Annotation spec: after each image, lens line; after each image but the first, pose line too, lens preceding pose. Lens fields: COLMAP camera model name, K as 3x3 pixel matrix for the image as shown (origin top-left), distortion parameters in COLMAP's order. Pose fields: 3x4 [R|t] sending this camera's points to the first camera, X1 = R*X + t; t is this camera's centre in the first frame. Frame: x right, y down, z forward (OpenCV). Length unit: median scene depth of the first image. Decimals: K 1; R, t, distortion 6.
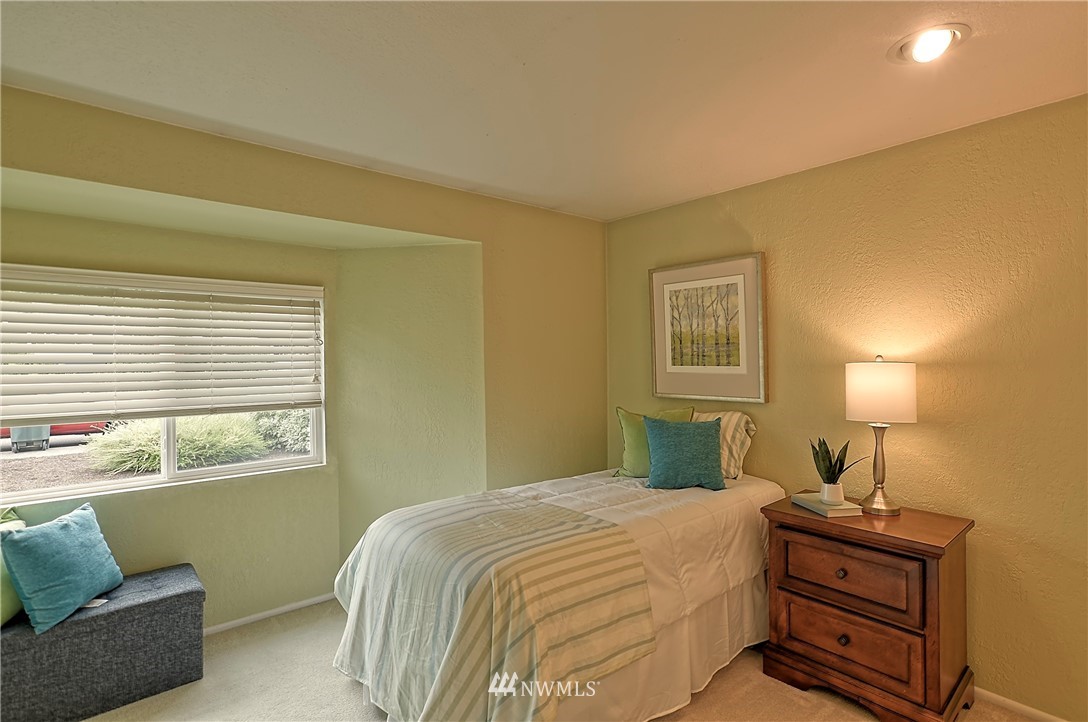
lens RADIAL K [[527.6, 0, 541.2], [0, 527.6, 357.5], [0, 0, 1]] dist [-0.004329, 0.021064]
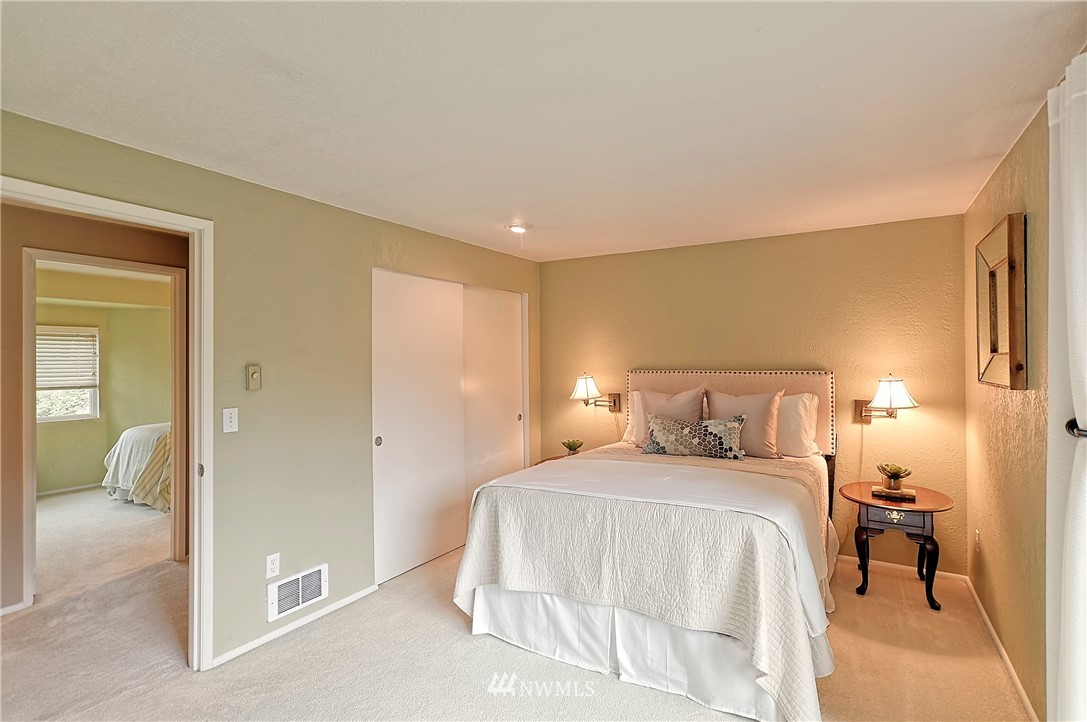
lens RADIAL K [[527.1, 0, 539.8], [0, 527.1, 357.5], [0, 0, 1]] dist [-0.004329, 0.021064]
pose [[0.948726, 0.009966, 0.315941, 0.440051], [-0.007265, 0.999926, -0.009727, -0.011840], [-0.316015, 0.006933, 0.948729, -1.175667]]
